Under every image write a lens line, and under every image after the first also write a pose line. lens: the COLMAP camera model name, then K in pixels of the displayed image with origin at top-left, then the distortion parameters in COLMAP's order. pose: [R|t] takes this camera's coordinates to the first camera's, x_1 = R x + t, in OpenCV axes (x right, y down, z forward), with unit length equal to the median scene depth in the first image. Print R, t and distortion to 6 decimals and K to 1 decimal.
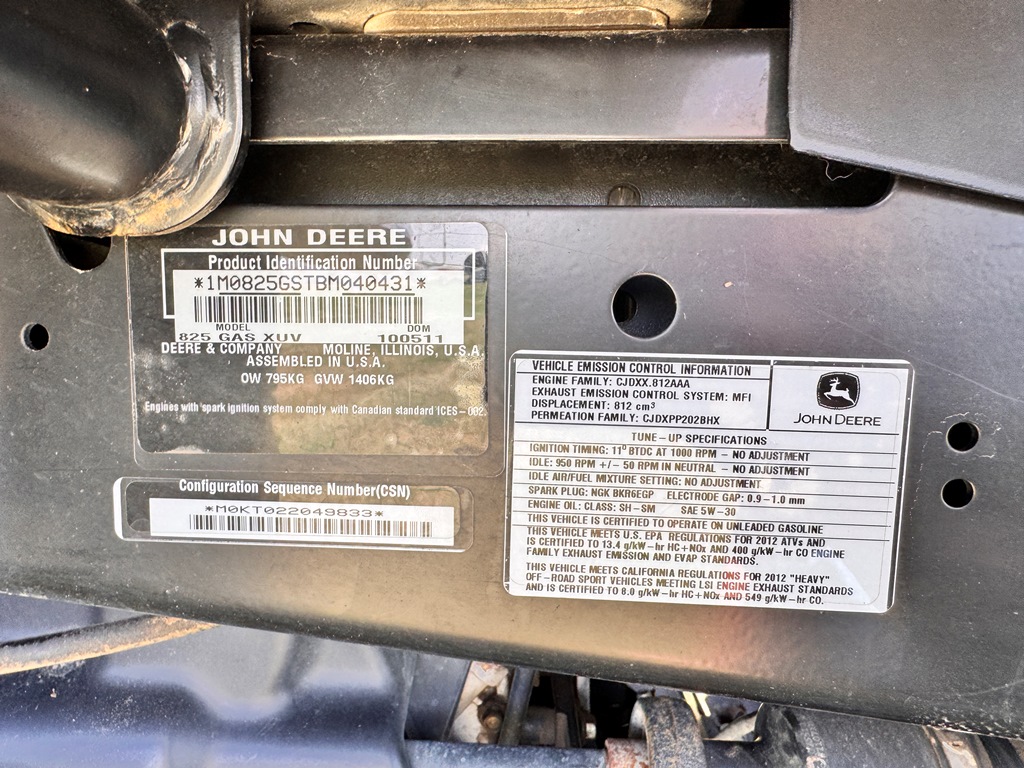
lens RADIAL K [[797.5, 0, 512.0], [0, 797.5, 384.0], [0, 0, 1]] dist [-0.004411, -0.002939]
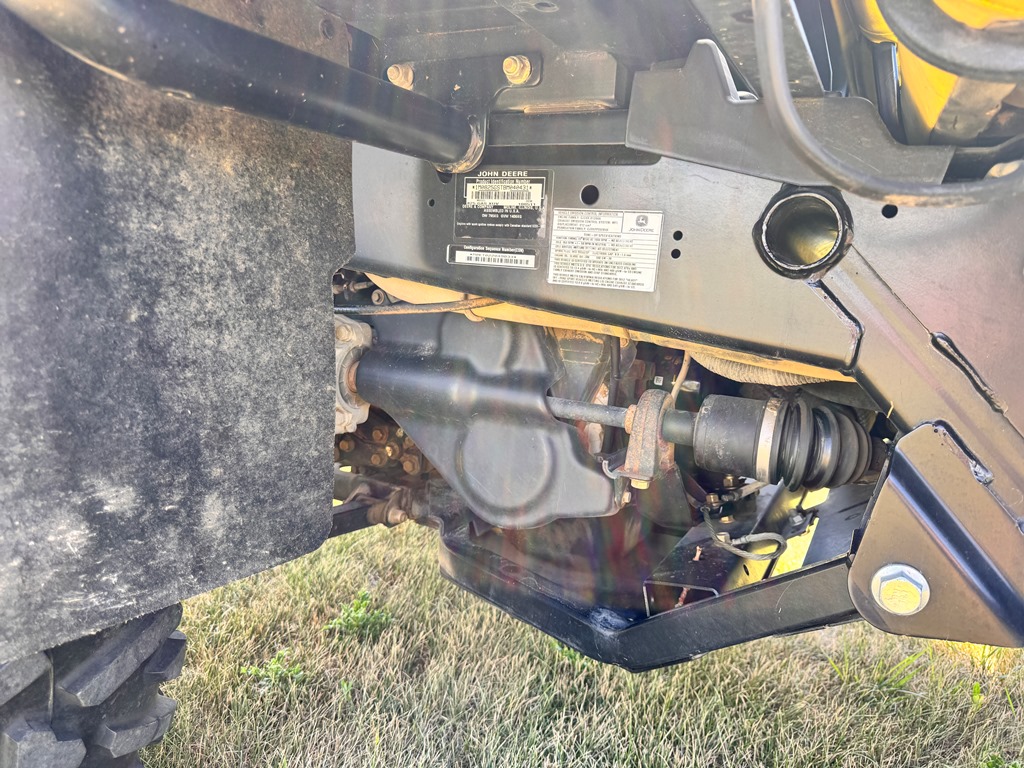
lens RADIAL K [[732.3, 0, 512.0], [0, 732.3, 384.0], [0, 0, 1]] dist [0.055278, -0.091548]
pose [[0.912788, 0.113974, -0.392209, 1.140592], [-0.094776, 0.993171, 0.068039, 0.501896], [0.397286, -0.024933, 0.917356, -1.941996]]
